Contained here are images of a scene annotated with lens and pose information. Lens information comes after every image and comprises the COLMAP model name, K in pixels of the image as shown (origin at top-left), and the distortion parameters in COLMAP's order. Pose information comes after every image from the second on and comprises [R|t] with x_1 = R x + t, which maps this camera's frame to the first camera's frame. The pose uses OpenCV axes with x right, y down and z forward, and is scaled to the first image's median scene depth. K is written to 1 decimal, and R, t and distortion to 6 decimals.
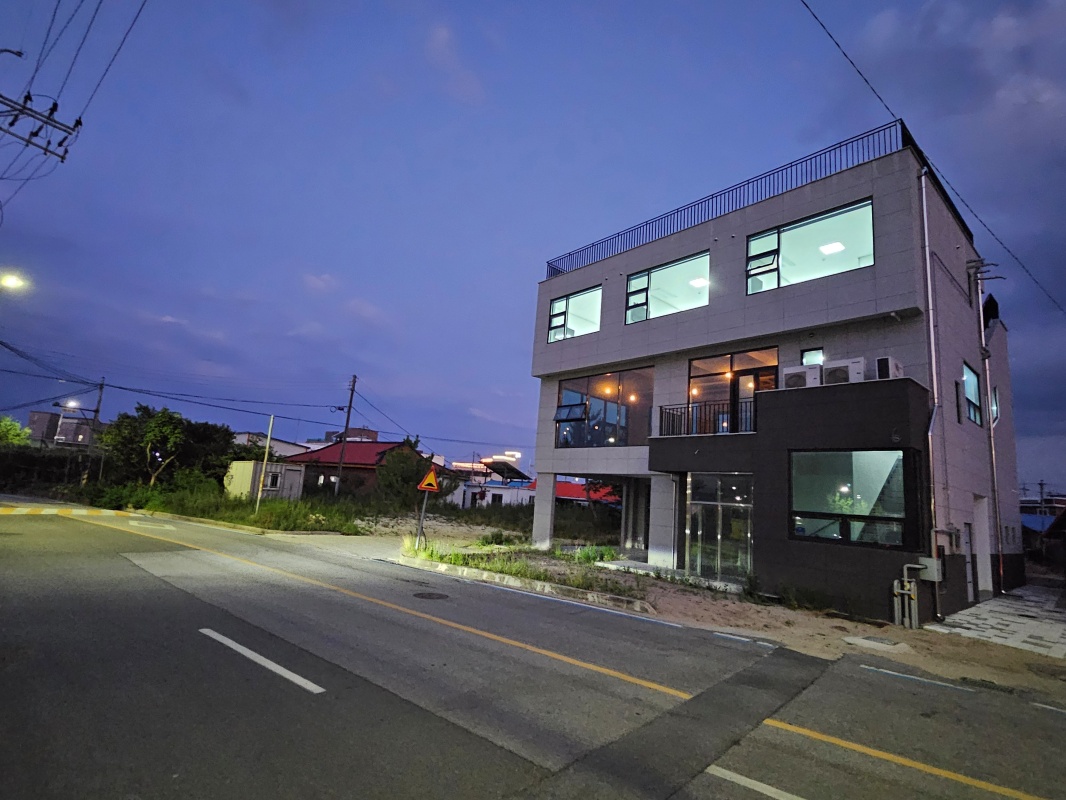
lens RADIAL K [[543.9, 0, 531.0], [0, 543.9, 400.7], [0, 0, 1]] dist [0.002623, -0.000887]
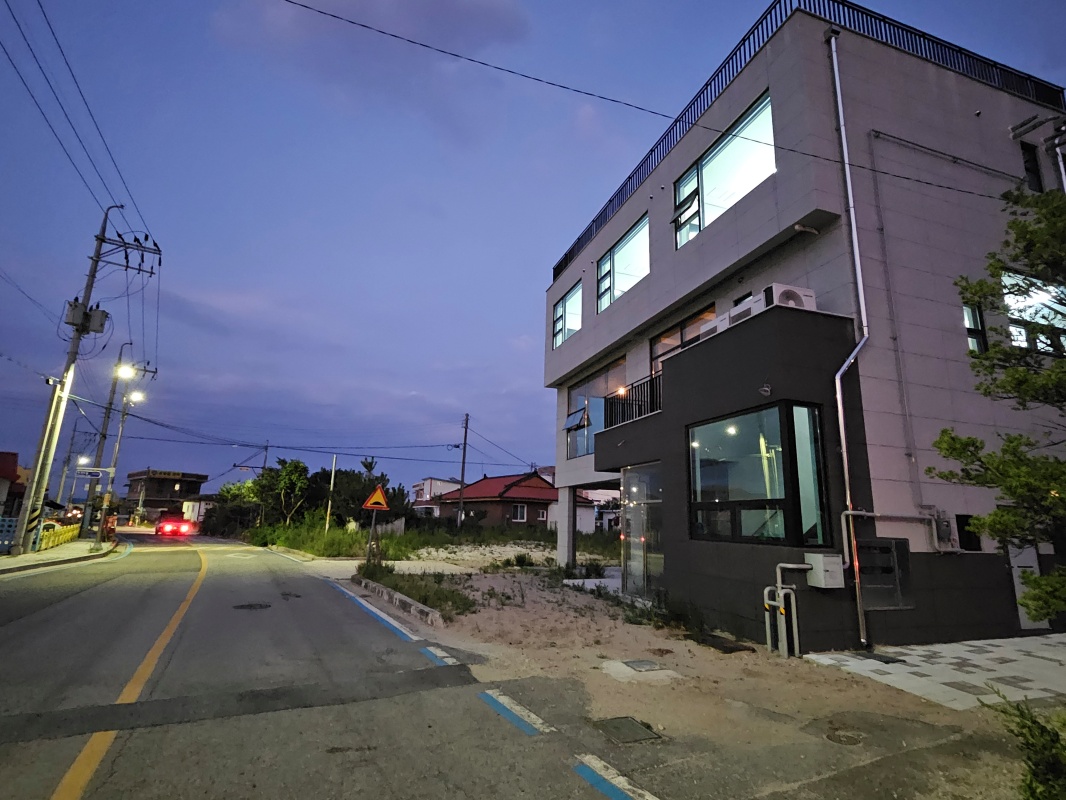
lens RADIAL K [[543.9, 0, 530.9], [0, 543.9, 400.1], [0, 0, 1]] dist [0.002623, -0.000887]
pose [[0.919153, -0.136214, -0.369600, 0.392828], [0.112751, 0.990026, -0.084468, 0.065647], [0.377420, 0.035966, 0.925344, 0.126984]]
